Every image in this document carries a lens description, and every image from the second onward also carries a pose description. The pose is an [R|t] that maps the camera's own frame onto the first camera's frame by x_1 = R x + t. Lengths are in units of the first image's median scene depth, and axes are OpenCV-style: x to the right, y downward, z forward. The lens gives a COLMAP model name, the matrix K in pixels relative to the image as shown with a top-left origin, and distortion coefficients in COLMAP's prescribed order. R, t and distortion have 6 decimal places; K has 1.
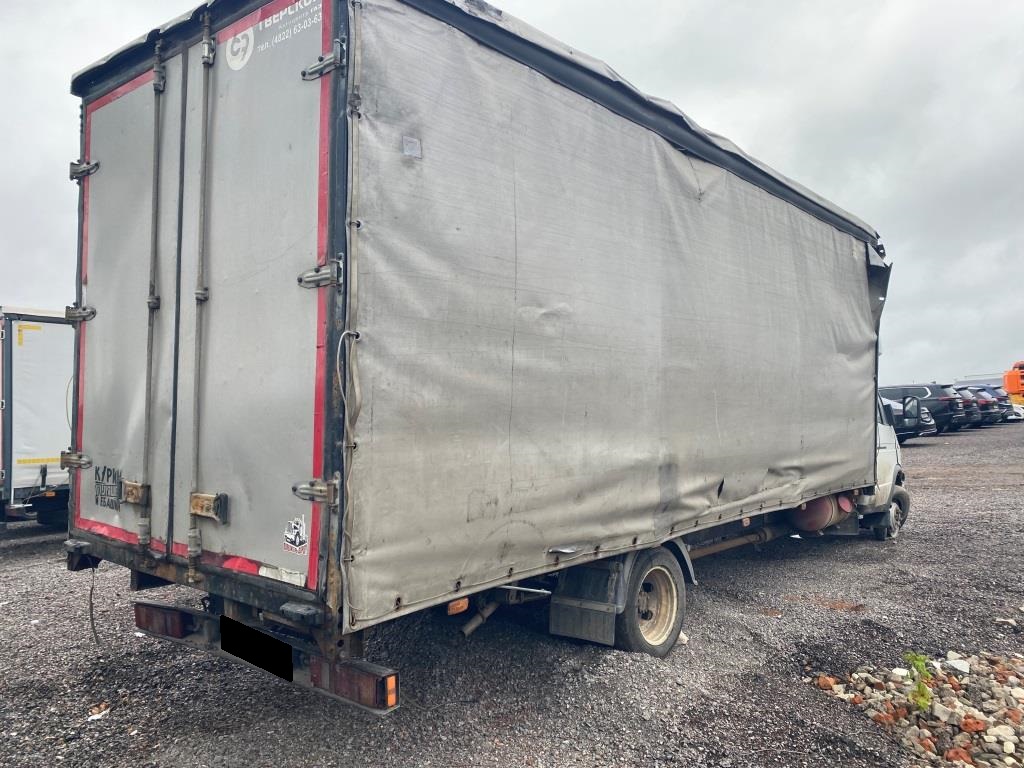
lens RADIAL K [[794.6, 0, 512.0], [0, 794.6, 384.0], [0, 0, 1]] dist [-0.004267, -0.004669]
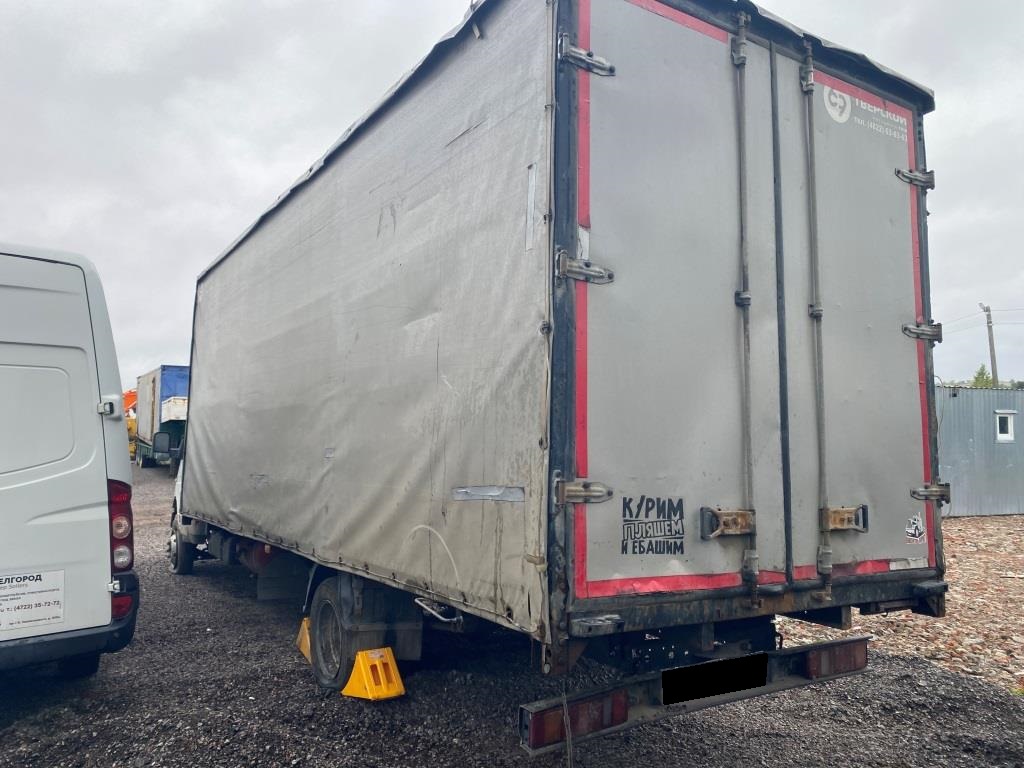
lens RADIAL K [[794.6, 0, 512.0], [0, 794.6, 384.0], [0, 0, 1]] dist [-0.004267, -0.004669]
pose [[0.311240, 0.098978, 0.945163, -1.516824], [-0.037221, 0.995068, -0.091947, 0.090536], [-0.949602, -0.006562, 0.313389, 1.092679]]
